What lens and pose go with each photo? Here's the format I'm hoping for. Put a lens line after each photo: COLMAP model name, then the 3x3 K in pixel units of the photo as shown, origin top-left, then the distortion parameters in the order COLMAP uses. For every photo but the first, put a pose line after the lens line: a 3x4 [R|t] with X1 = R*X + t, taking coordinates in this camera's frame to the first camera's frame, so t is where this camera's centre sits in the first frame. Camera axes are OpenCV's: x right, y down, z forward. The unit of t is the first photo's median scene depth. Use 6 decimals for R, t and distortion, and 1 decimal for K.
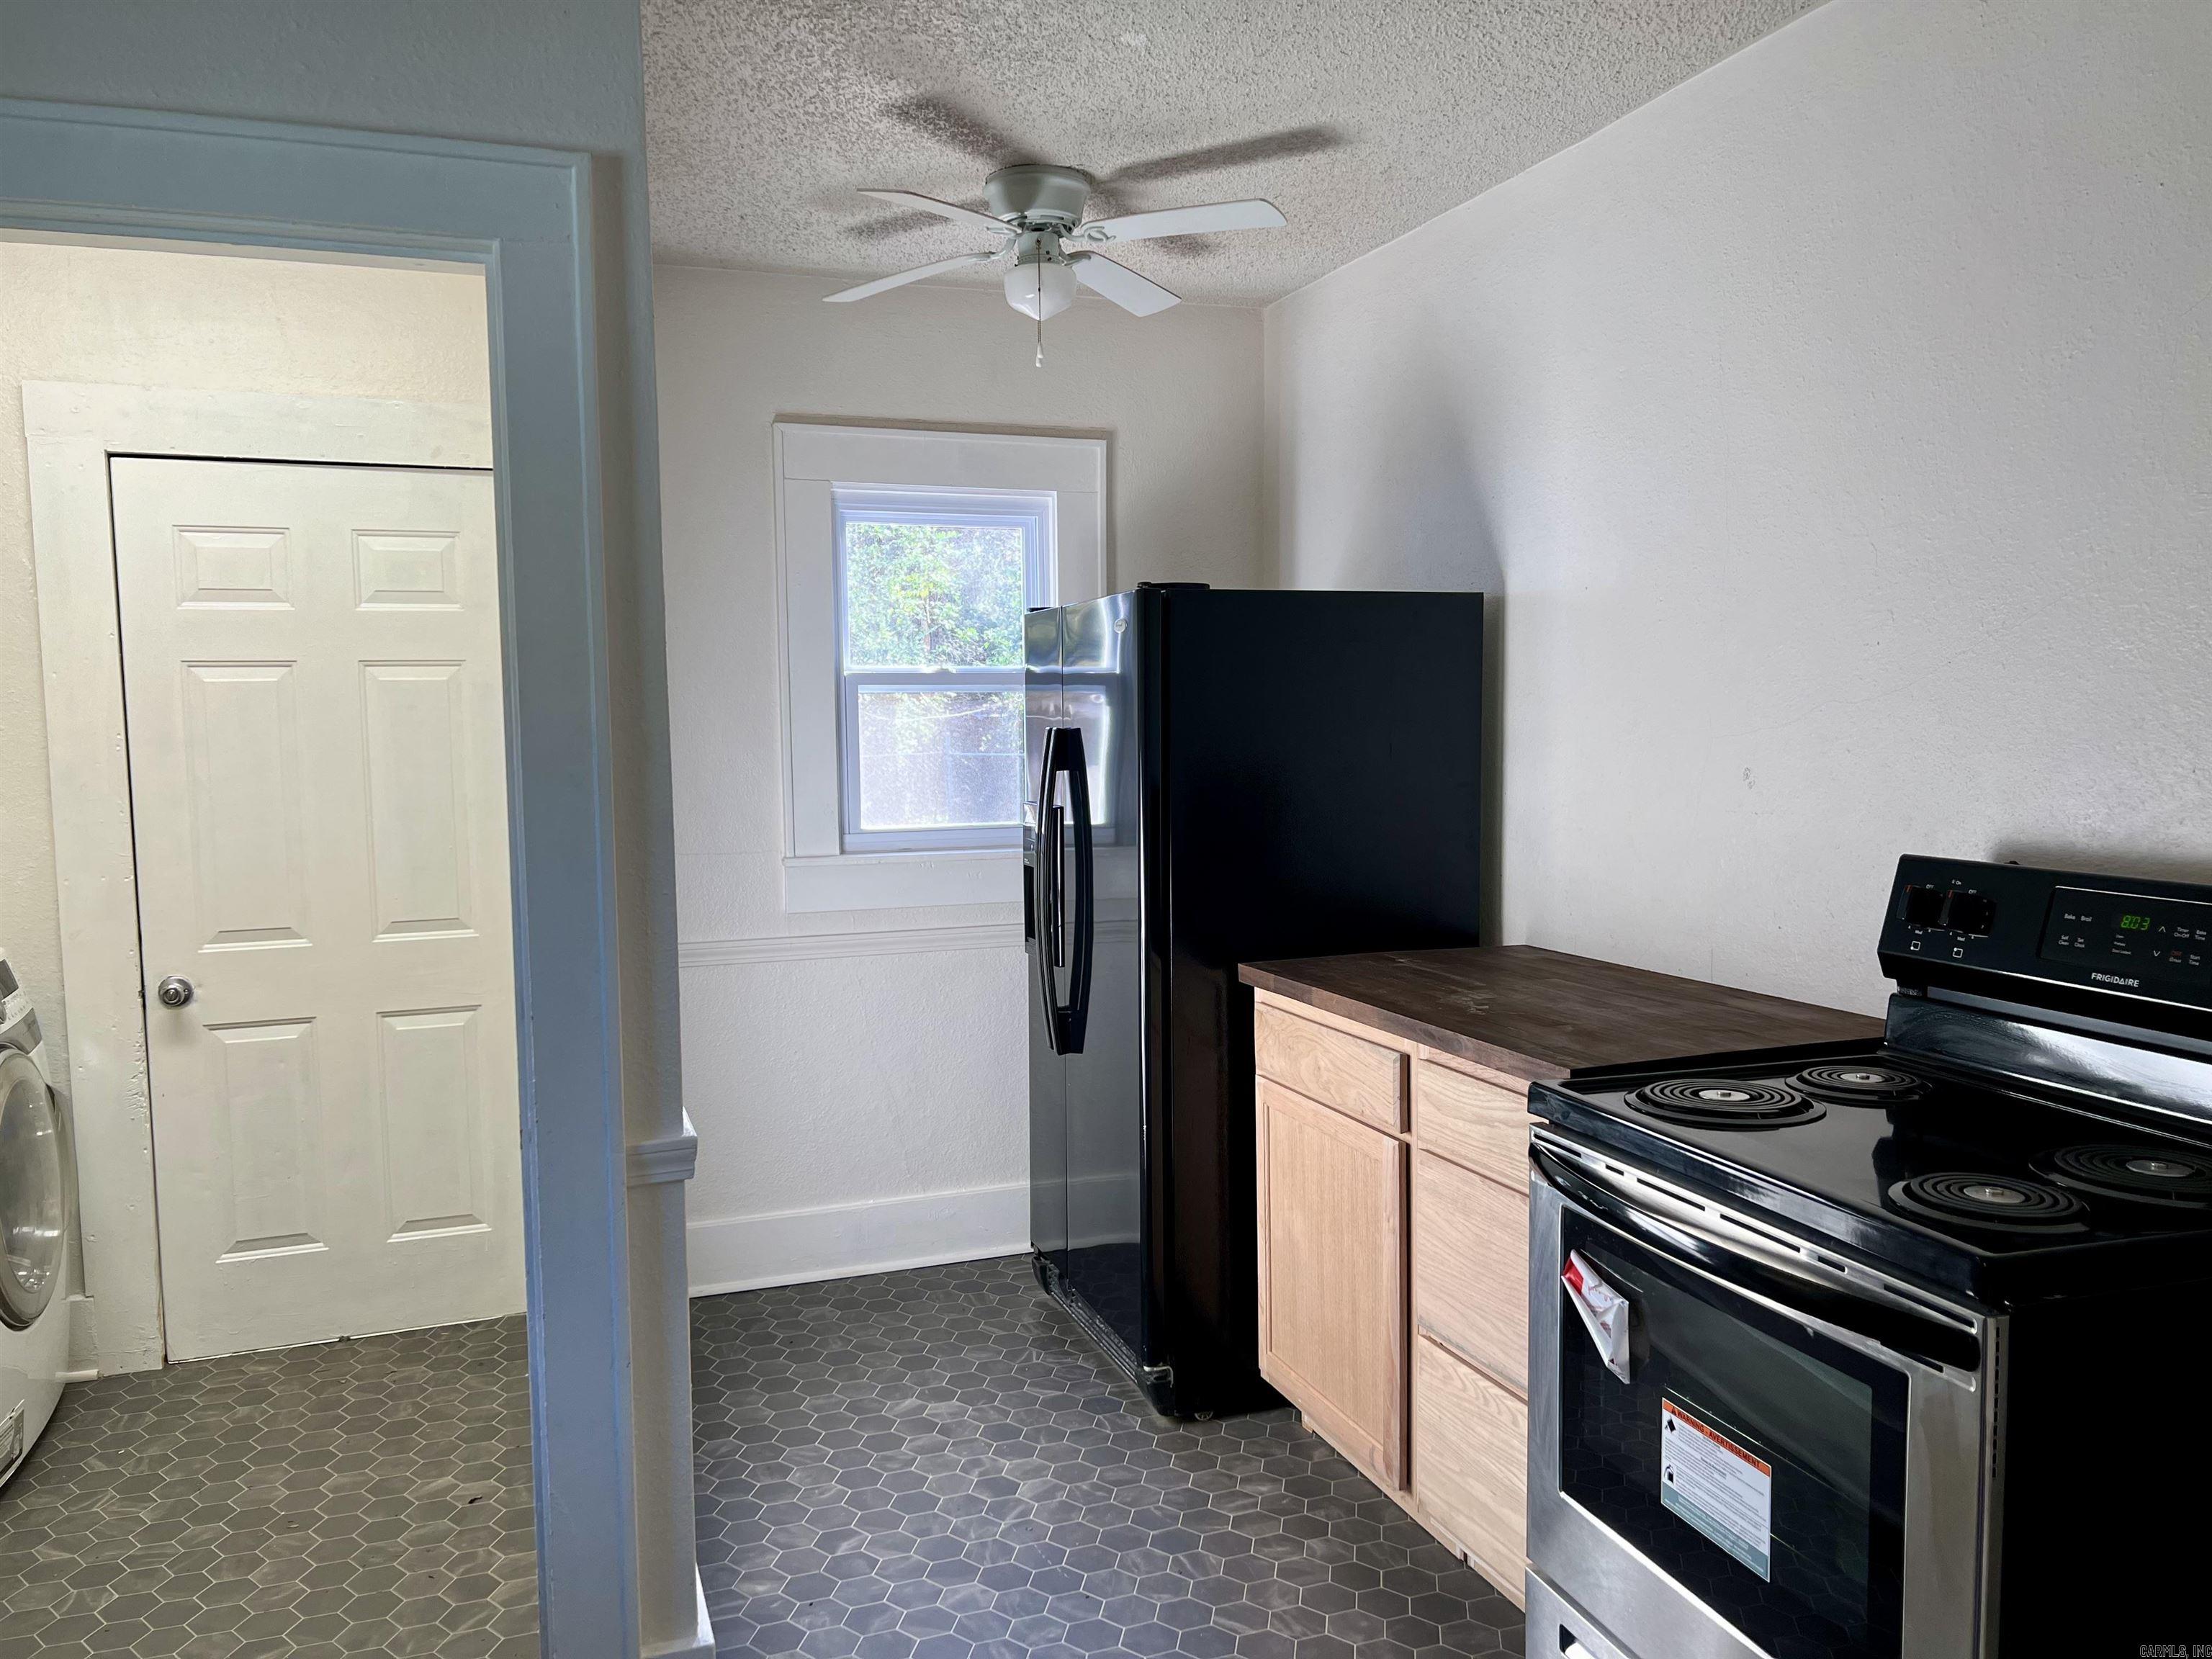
lens RADIAL K [[1576.0, 0, 1106.2], [0, 1576.0, 816.2], [0, 0, 1]] dist [0.172573, -0.210355]
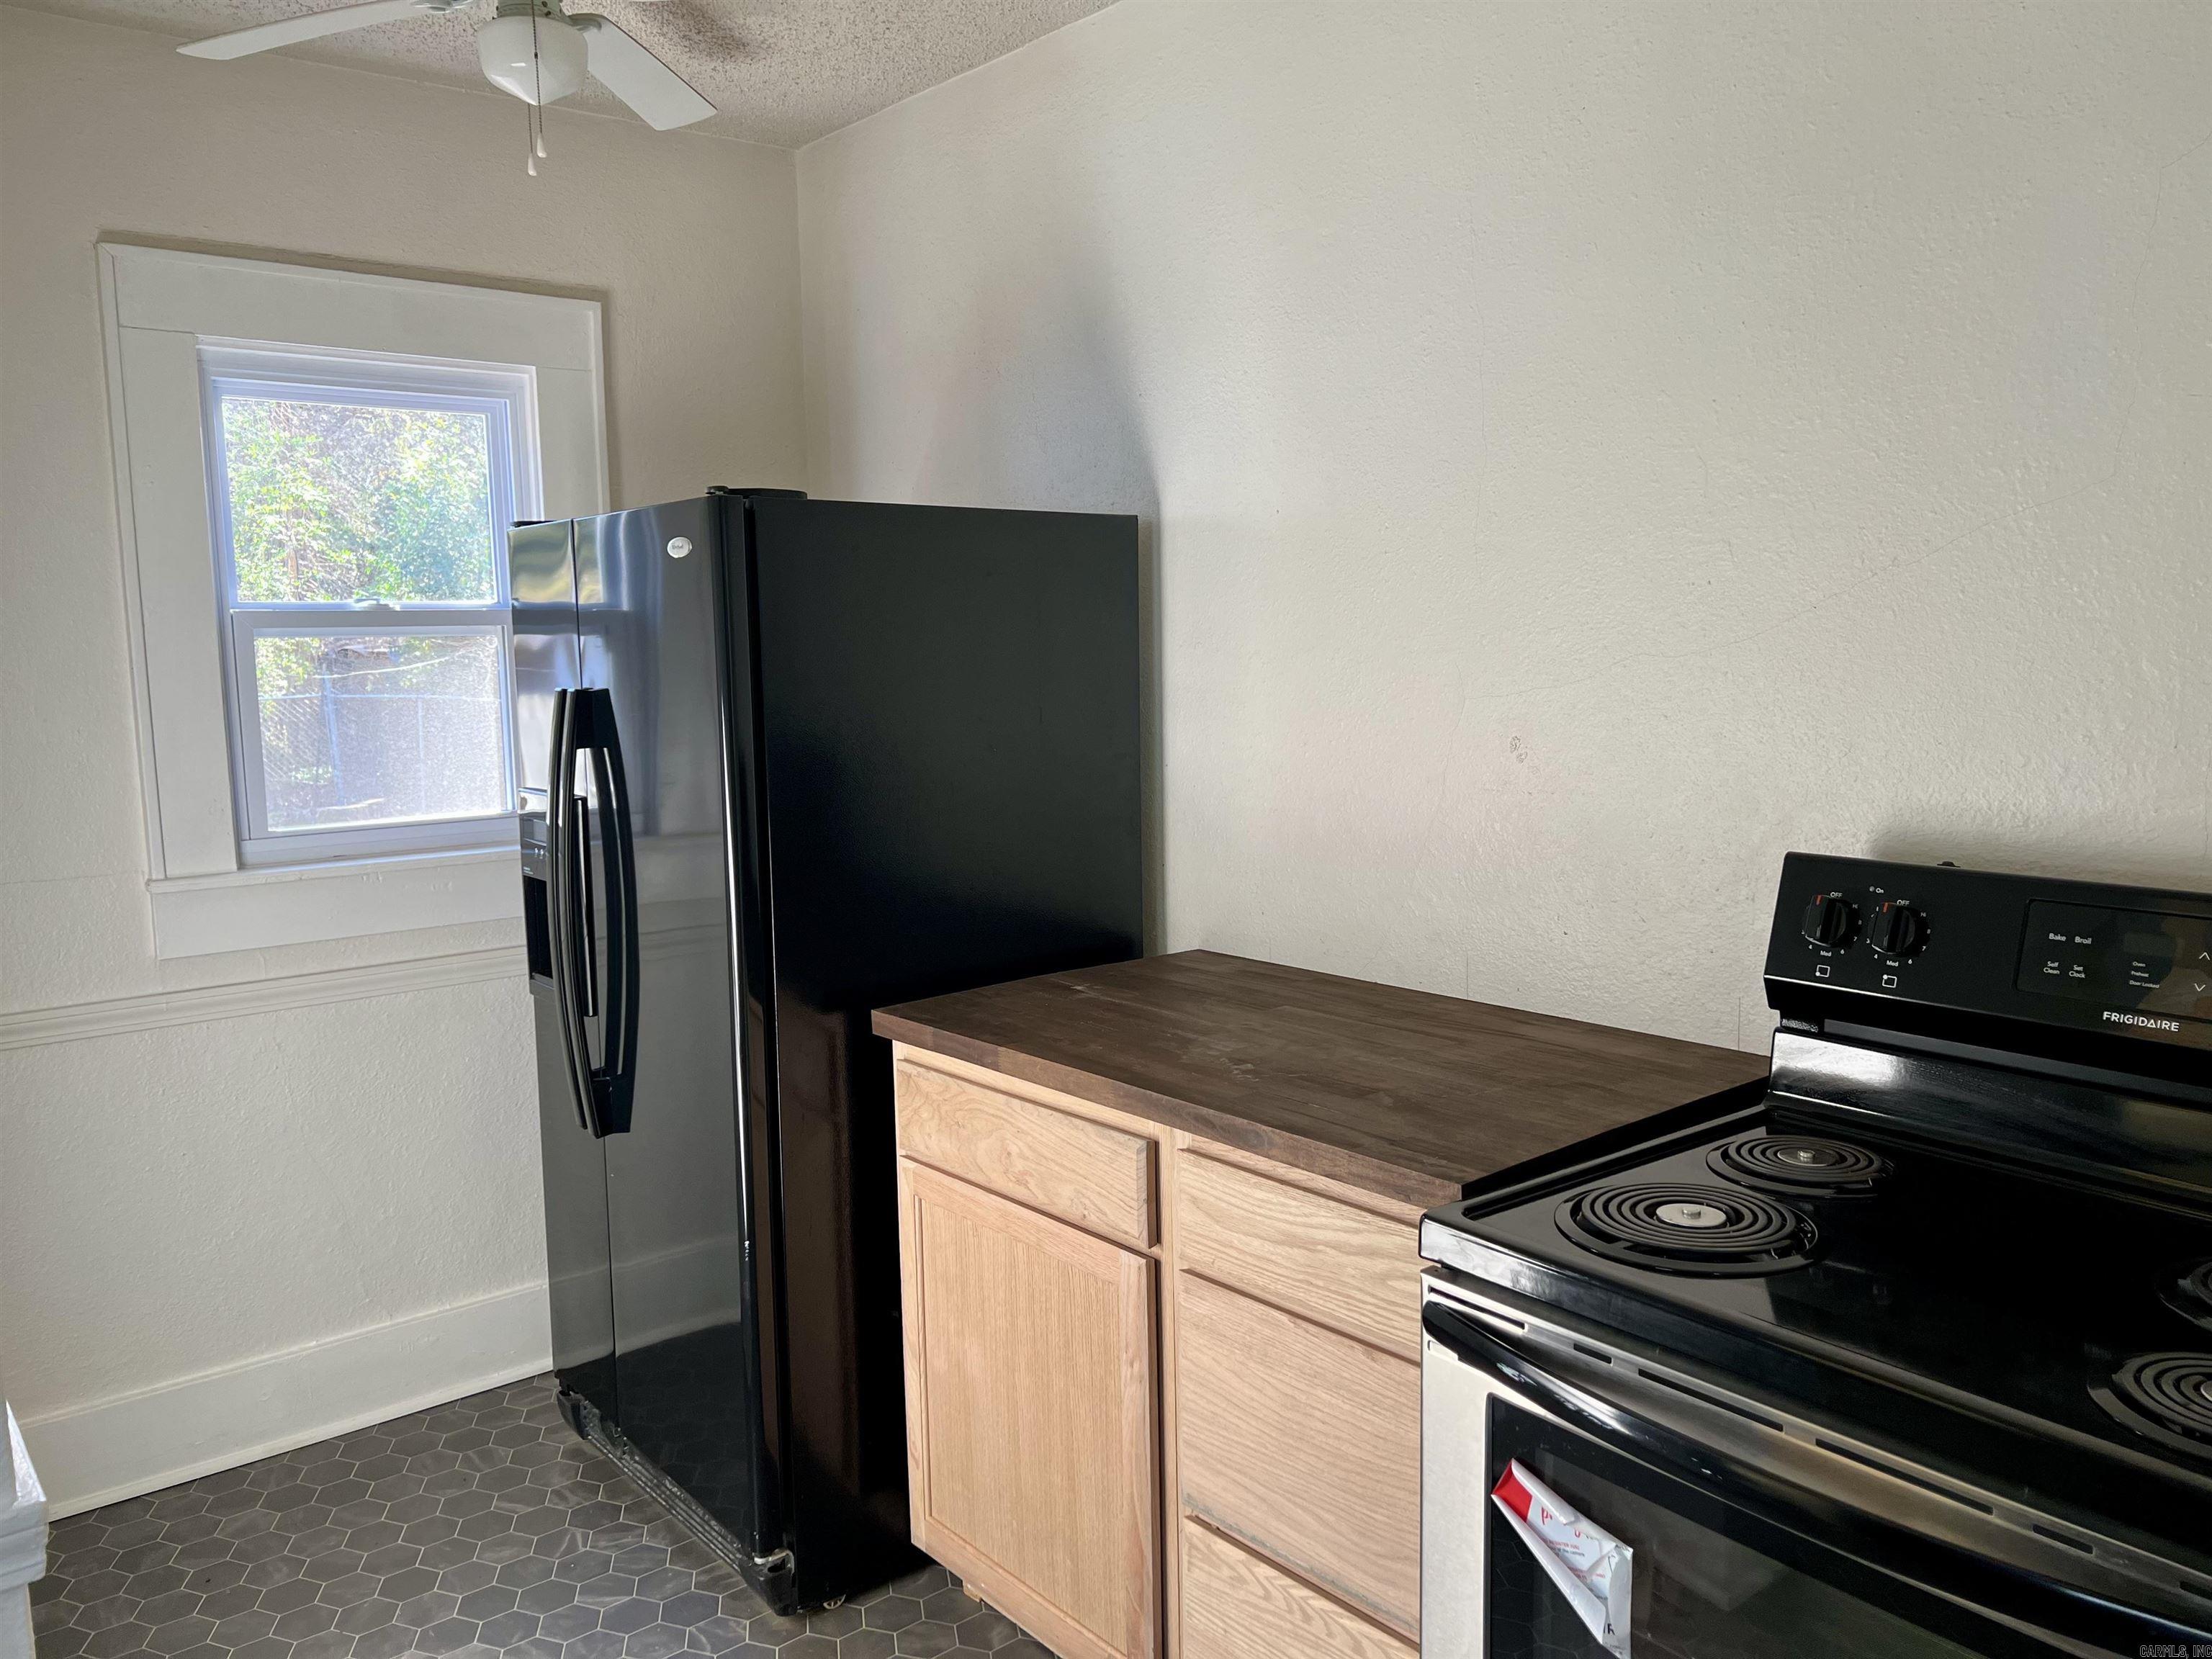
lens RADIAL K [[1677.5, 0, 1106.0], [0, 1677.5, 829.5], [0, 0, 1]] dist [0.060699, -0.042291]
pose [[0.947297, -0.043213, 0.317430, -0.058489], [0.029728, 0.998443, 0.047205, -0.025230], [-0.318975, -0.035280, 0.947106, 0.225356]]
